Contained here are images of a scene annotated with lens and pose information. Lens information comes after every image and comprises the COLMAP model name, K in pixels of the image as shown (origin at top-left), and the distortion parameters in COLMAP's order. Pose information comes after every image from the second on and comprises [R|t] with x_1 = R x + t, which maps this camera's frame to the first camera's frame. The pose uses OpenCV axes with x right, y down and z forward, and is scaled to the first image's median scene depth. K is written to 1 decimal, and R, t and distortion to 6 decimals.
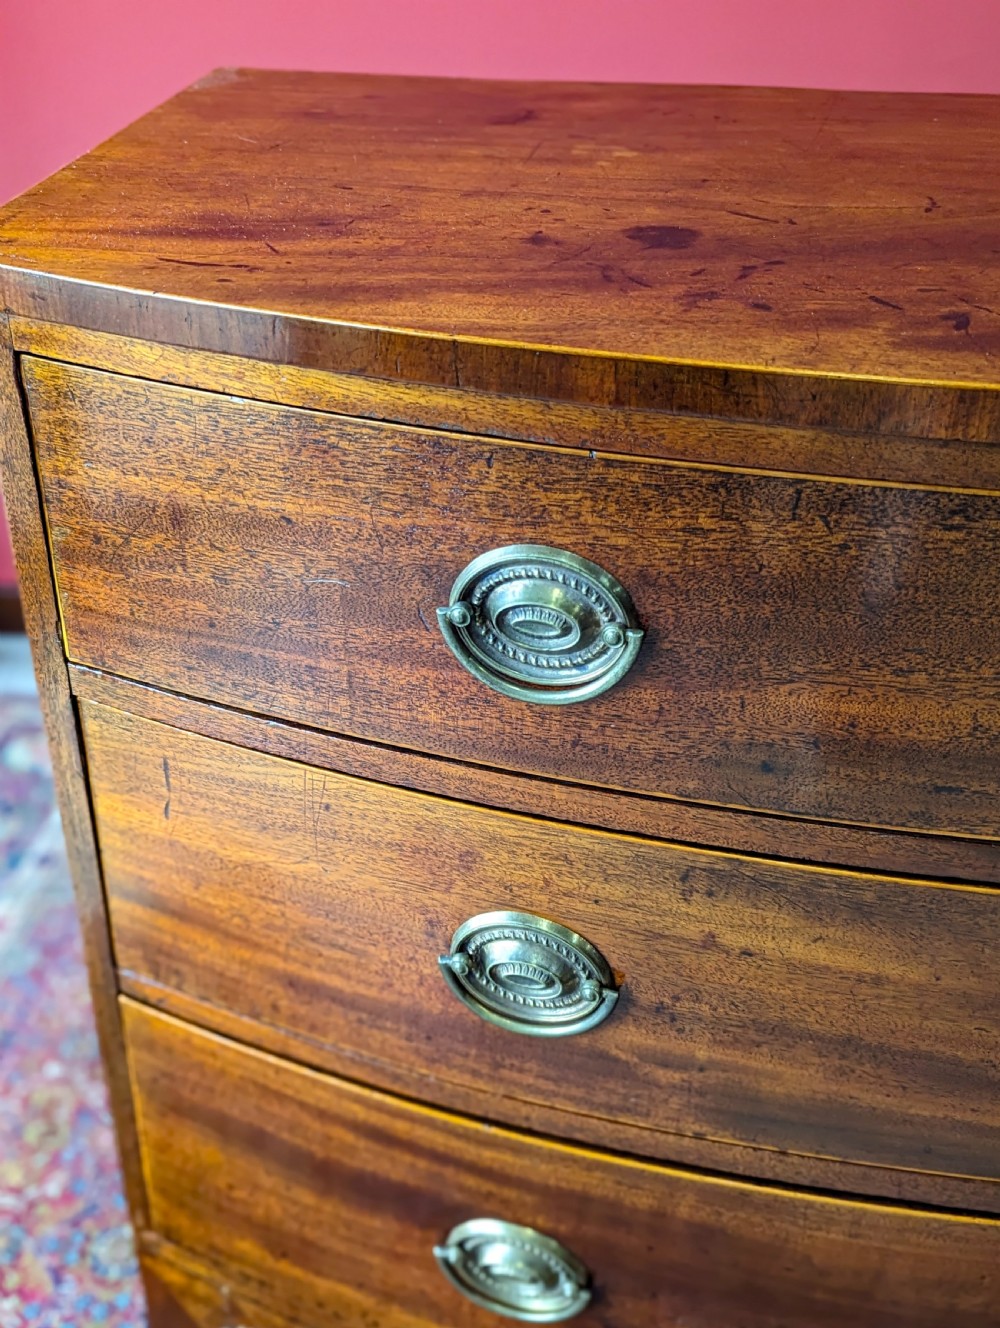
lens RADIAL K [[1442.4, 0, 476.9], [0, 1442.4, 661.3], [0, 0, 1]] dist [0.029890, -0.000162]
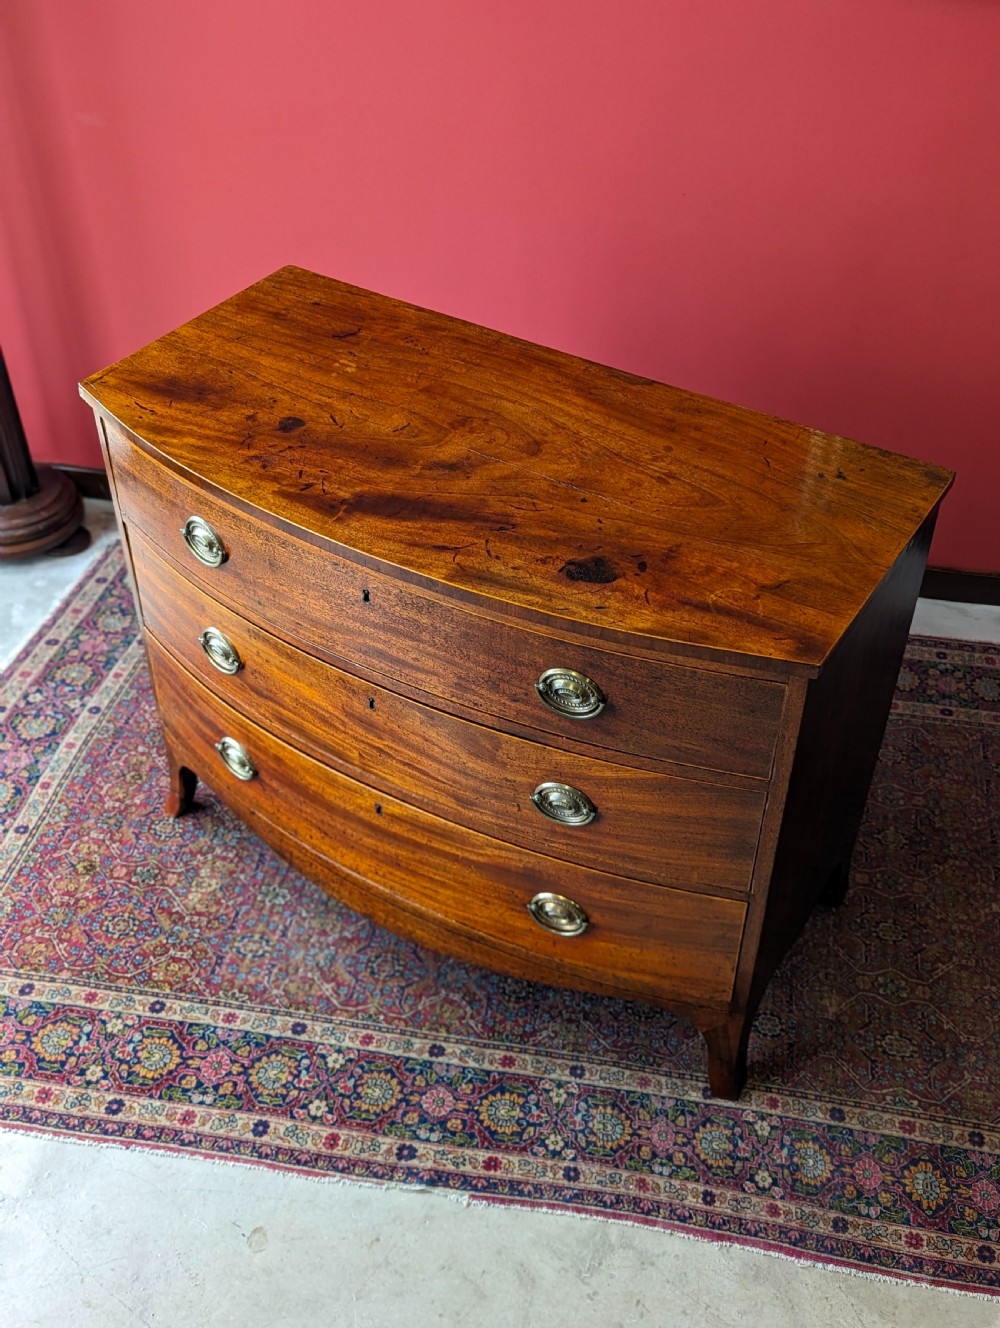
lens RADIAL K [[1367.0, 0, 529.9], [0, 1367.0, 634.7], [0, 0, 1]] dist [0.020061, 0.038704]
pose [[0.997243, 0.060549, -0.042890, 0.659112], [-0.053948, 0.988515, 0.141166, -0.352552], [0.050945, -0.138463, 0.989056, -1.719512]]
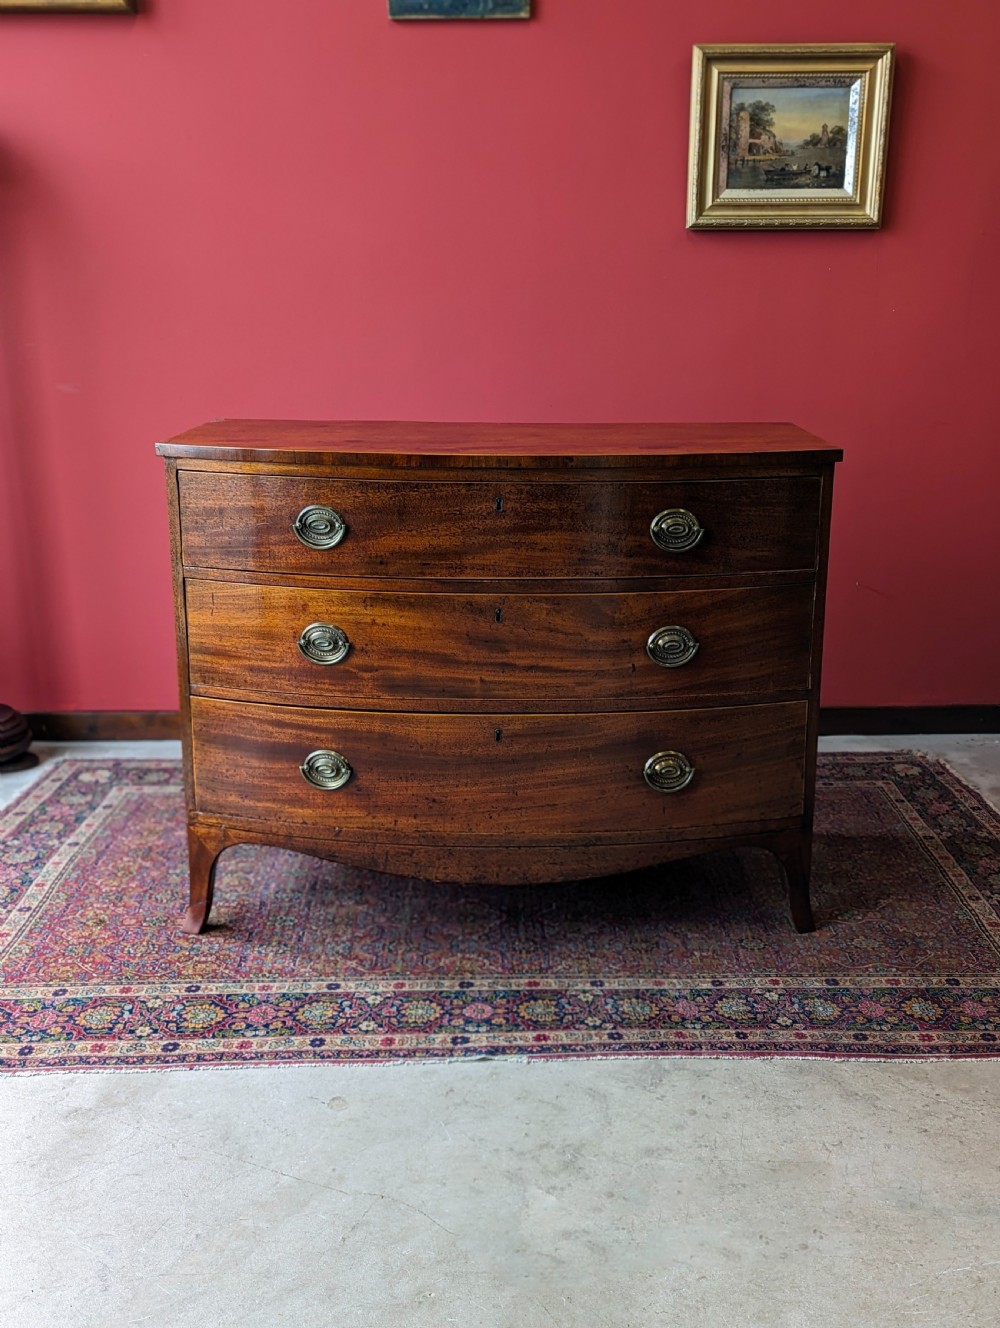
lens RADIAL K [[1346.5, 0, 514.0], [0, 1346.5, 662.5], [0, 0, 1]] dist [0.038652, 0.004312]
pose [[0.993769, -0.029882, 0.107376, 0.146371], [0.057721, 0.962117, -0.266457, 1.193096], [-0.095346, 0.270994, 0.957847, -2.181823]]
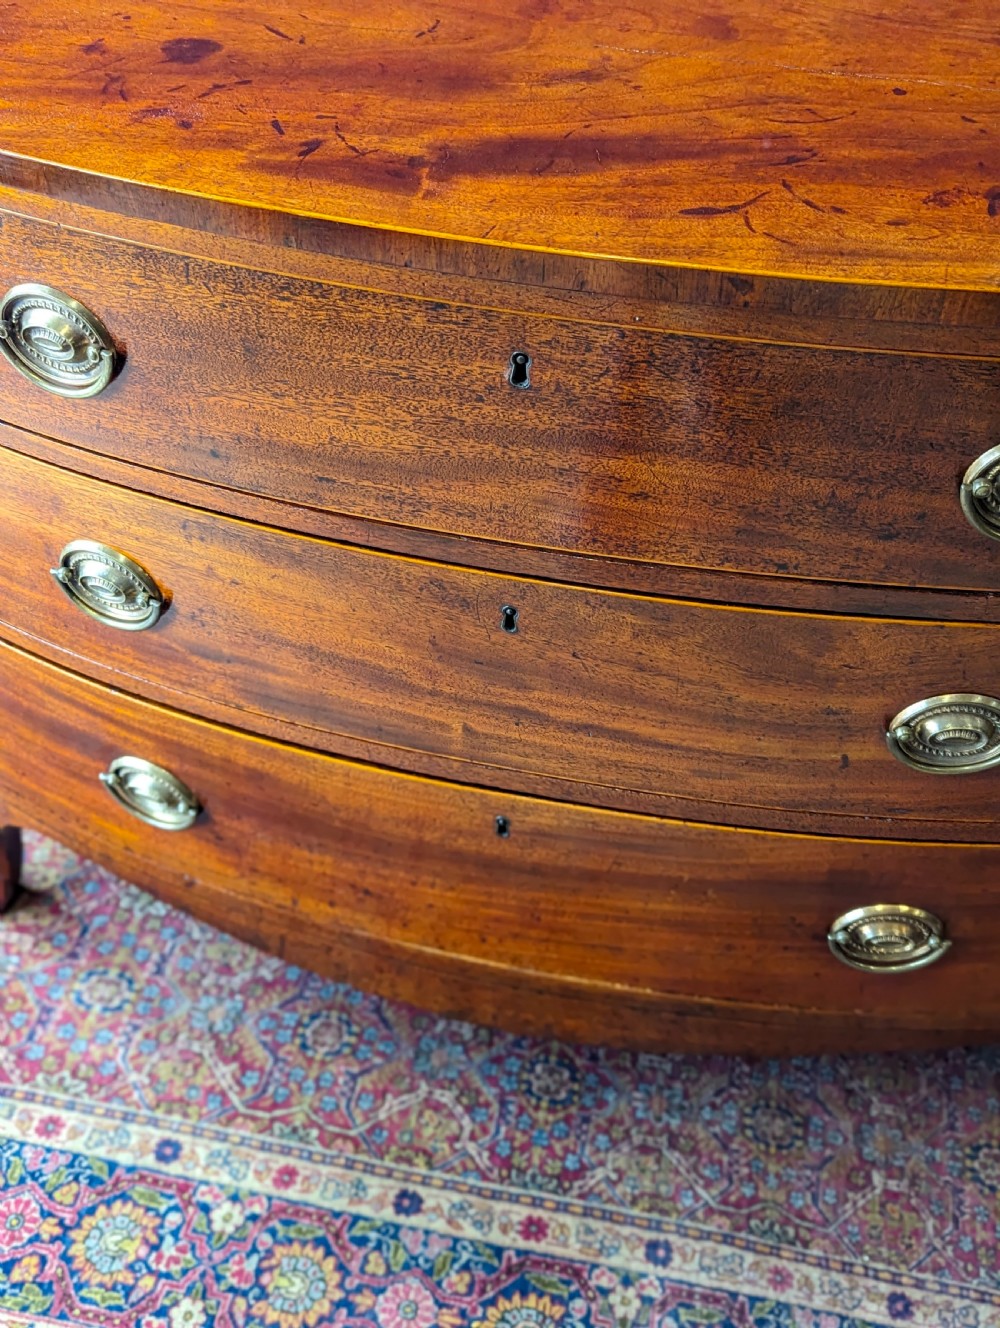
lens RADIAL K [[1404.0, 0, 516.3], [0, 1404.0, 621.0], [0, 0, 1]] dist [0.019919, 0.018753]
pose [[0.994172, 0.087428, -0.063071, 0.555686], [-0.072400, 0.974963, 0.210253, -0.074426], [0.079874, -0.204461, 0.975610, -0.347169]]
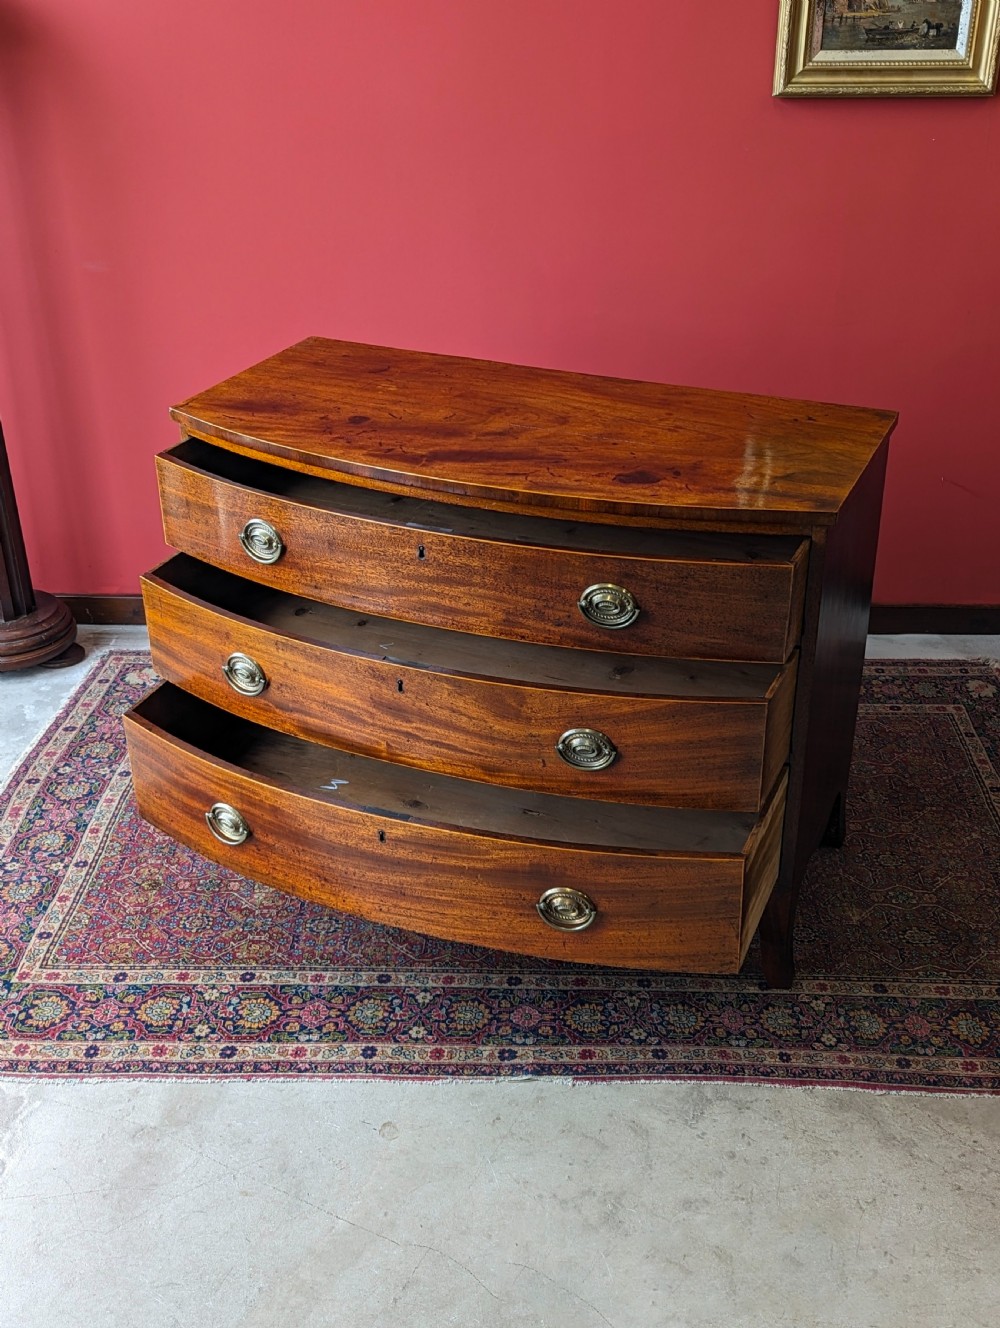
lens RADIAL K [[1440.4, 0, 503.4], [0, 1440.4, 612.7], [0, 0, 1]] dist [0.039303, 0.000712]
pose [[0.998157, -0.031117, 0.052096, 0.176517], [0.035445, 0.995807, -0.084331, 0.440082], [-0.049254, 0.086022, 0.995075, -2.439236]]
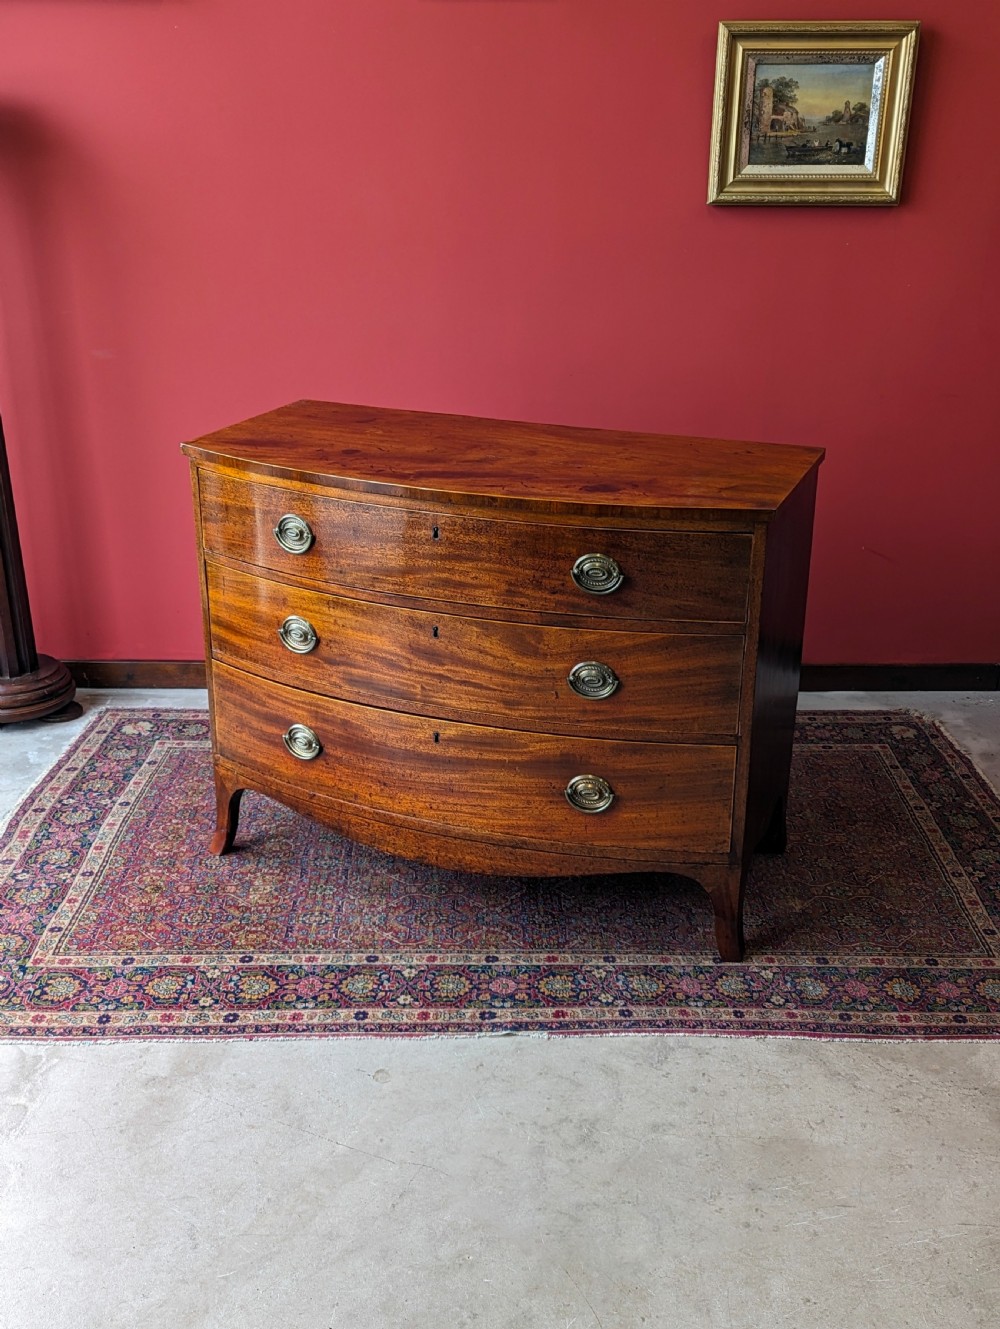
lens RADIAL K [[1368.8, 0, 500.0], [0, 1368.8, 664.5], [0, 0, 1]] dist [0.049102, -0.027906]
pose [[0.995287, -0.030017, 0.092206, 0.062117], [0.044937, 0.985392, -0.164266, 0.882963], [-0.085928, 0.167635, 0.982097, -2.601102]]
